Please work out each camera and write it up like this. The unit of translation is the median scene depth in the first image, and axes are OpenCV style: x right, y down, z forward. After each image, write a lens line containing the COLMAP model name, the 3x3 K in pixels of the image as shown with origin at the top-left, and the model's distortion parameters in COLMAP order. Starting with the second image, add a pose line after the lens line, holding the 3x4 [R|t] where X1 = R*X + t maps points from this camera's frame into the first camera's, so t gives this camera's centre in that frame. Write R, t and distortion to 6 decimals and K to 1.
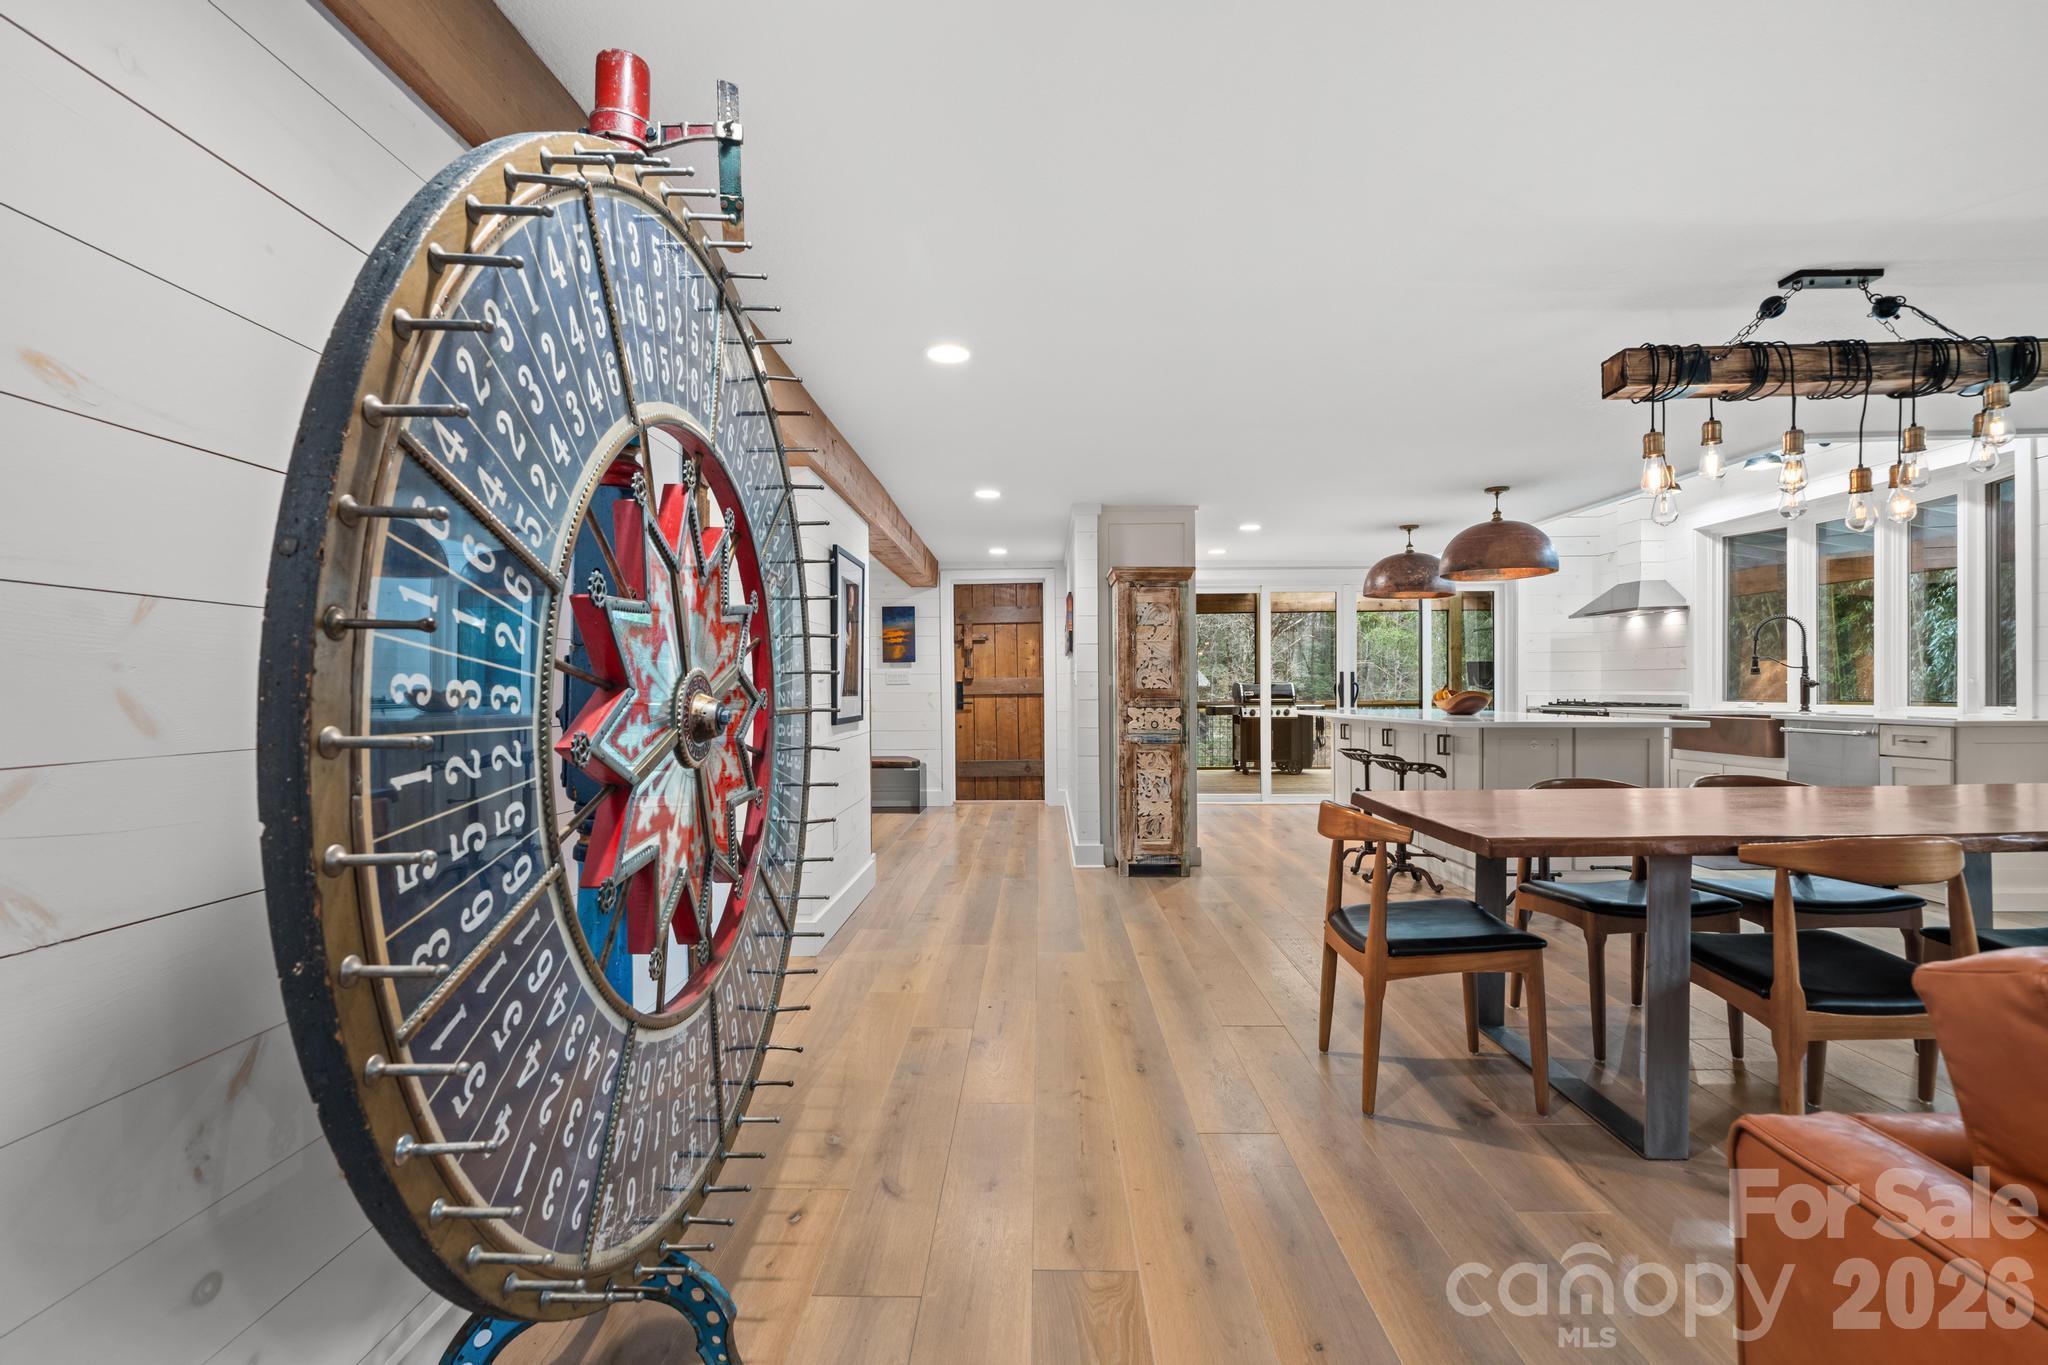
lens RADIAL K [[925.2, 0, 1023.3], [0, 925.2, 696.7], [0, 0, 1]] dist [-0.000442, -0.000145]
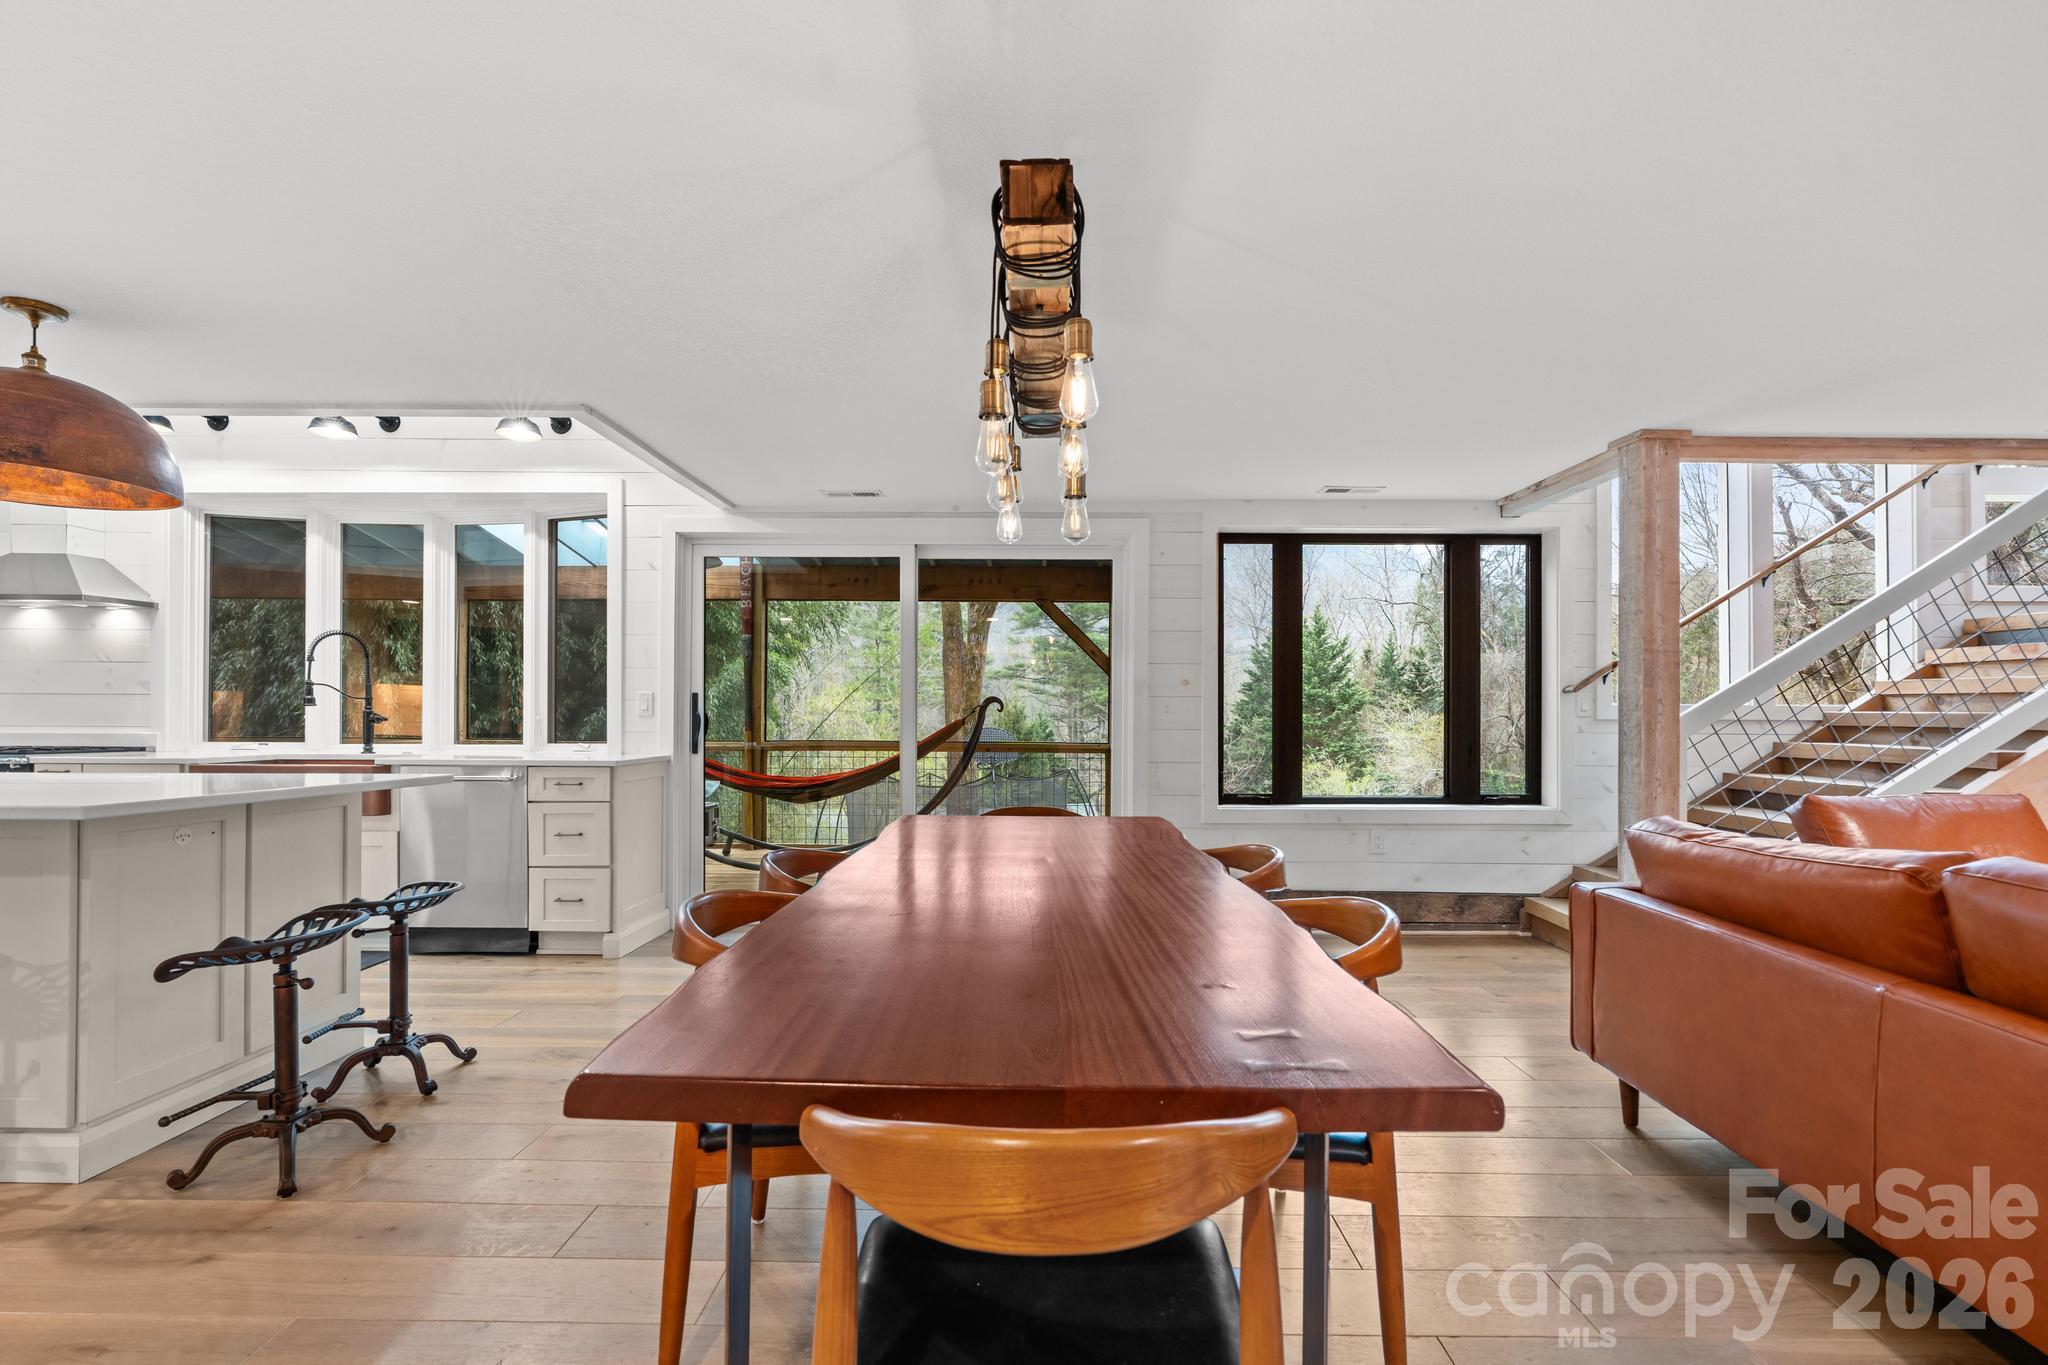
lens RADIAL K [[943.4, 0, 1033.7], [0, 943.4, 713.5], [0, 0, 1]] dist [-0.000671, 0.000040]
pose [[-0.010220, 0.011479, 0.999882, 0.024144], [0.005470, 0.999920, -0.011423, -0.006949], [-0.999933, 0.005353, -0.010281, 0.477462]]
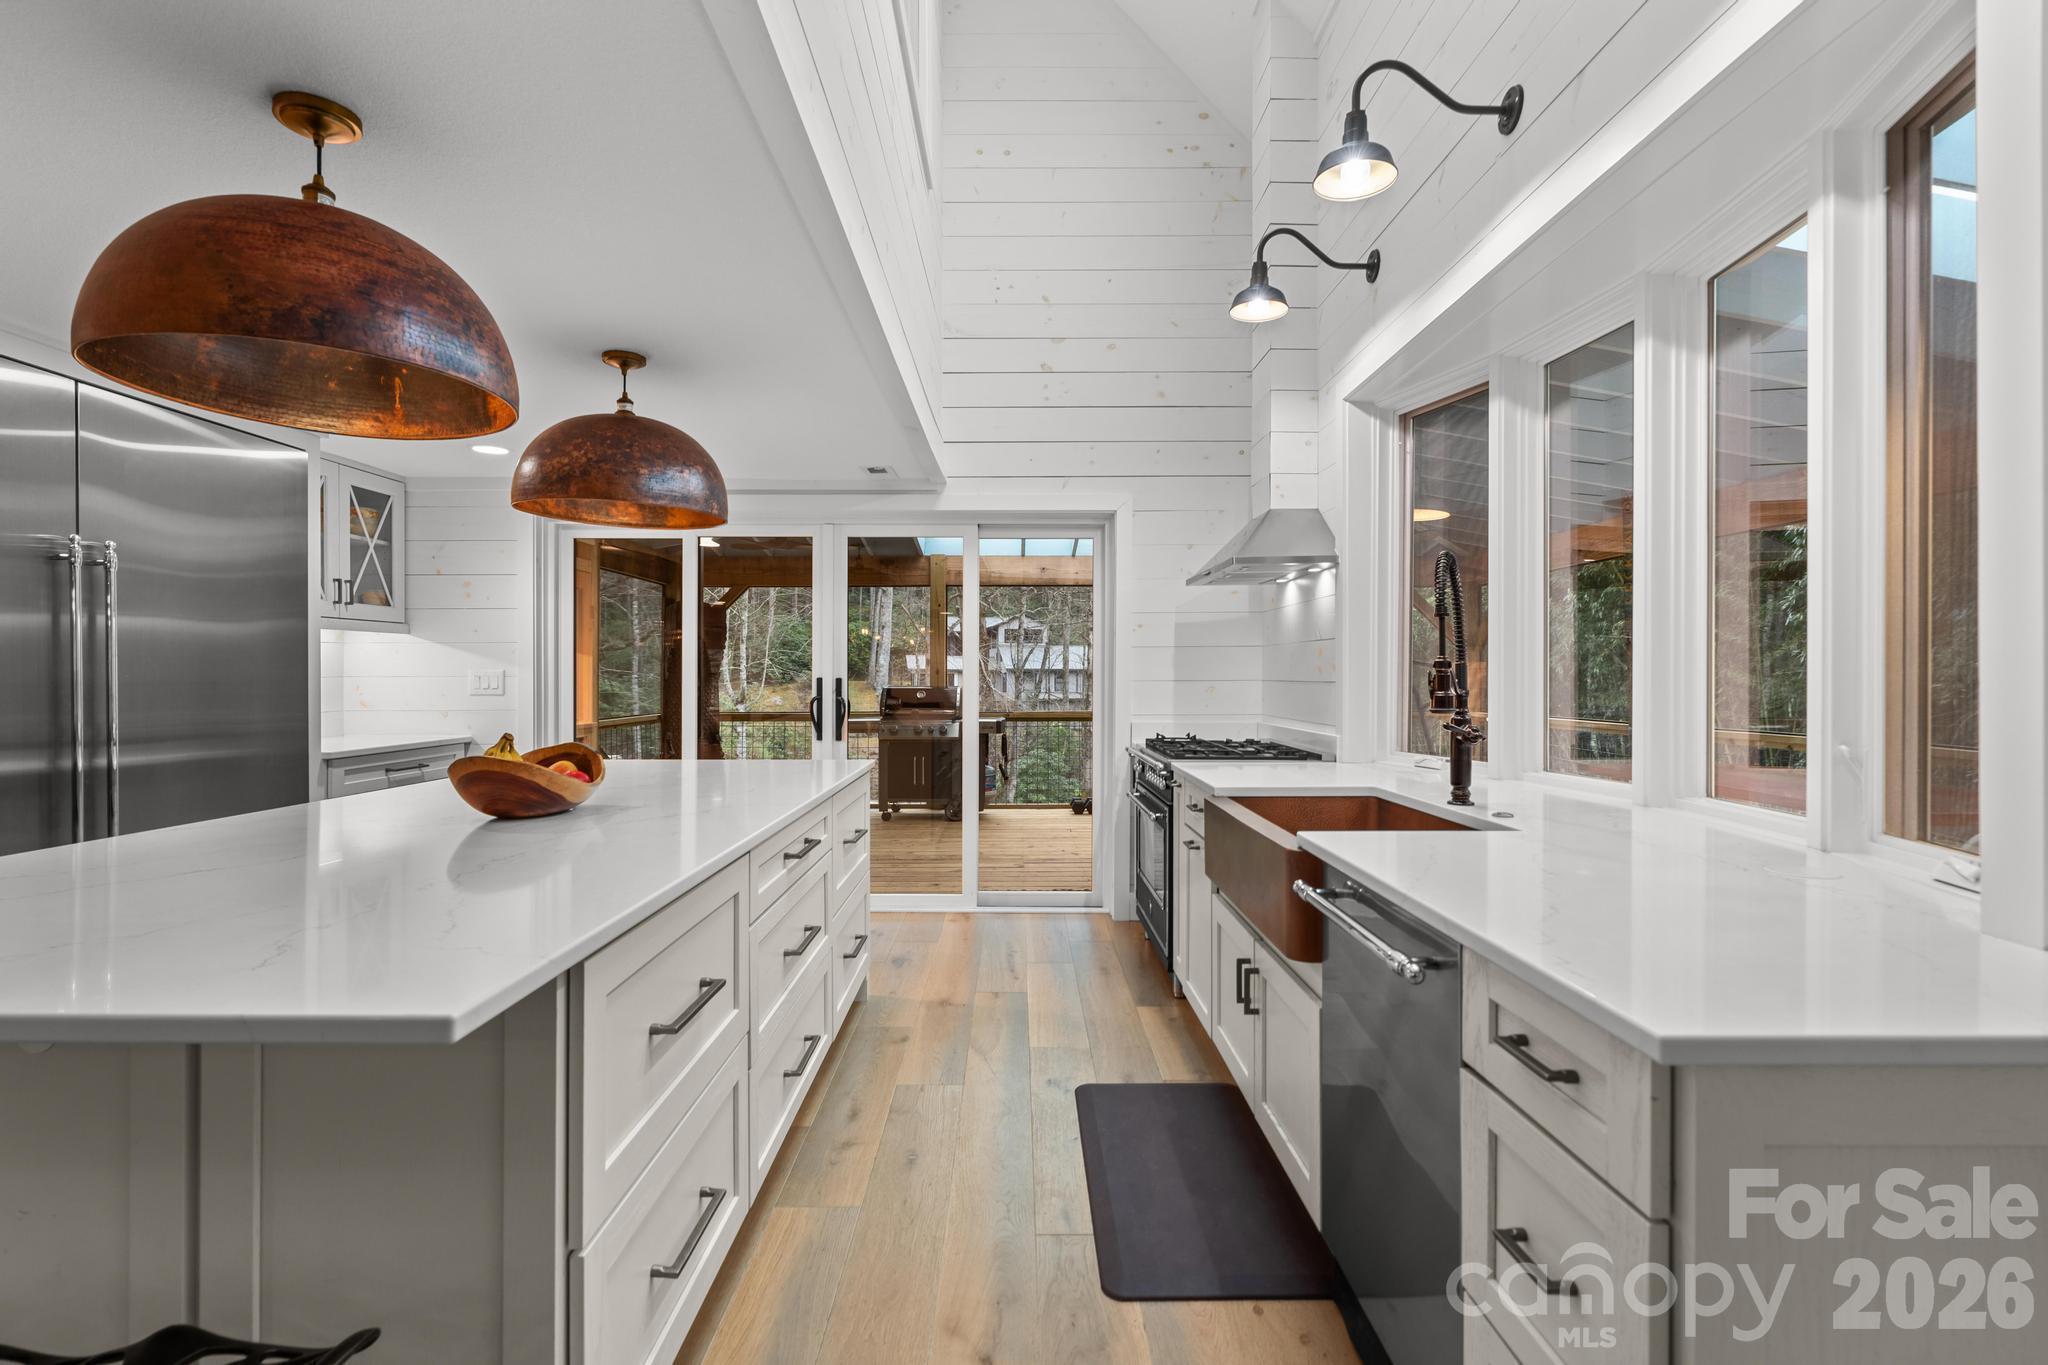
lens RADIAL K [[938.9, 0, 1016.7], [0, 938.9, 679.4], [0, 0, 1]] dist [-0.003013, 0.000257]
pose [[0.999804, 0.007034, 0.018496, 0.715774], [-0.006901, 0.999950, -0.007229, -0.036222], [-0.018546, 0.007100, 0.999803, 0.665795]]
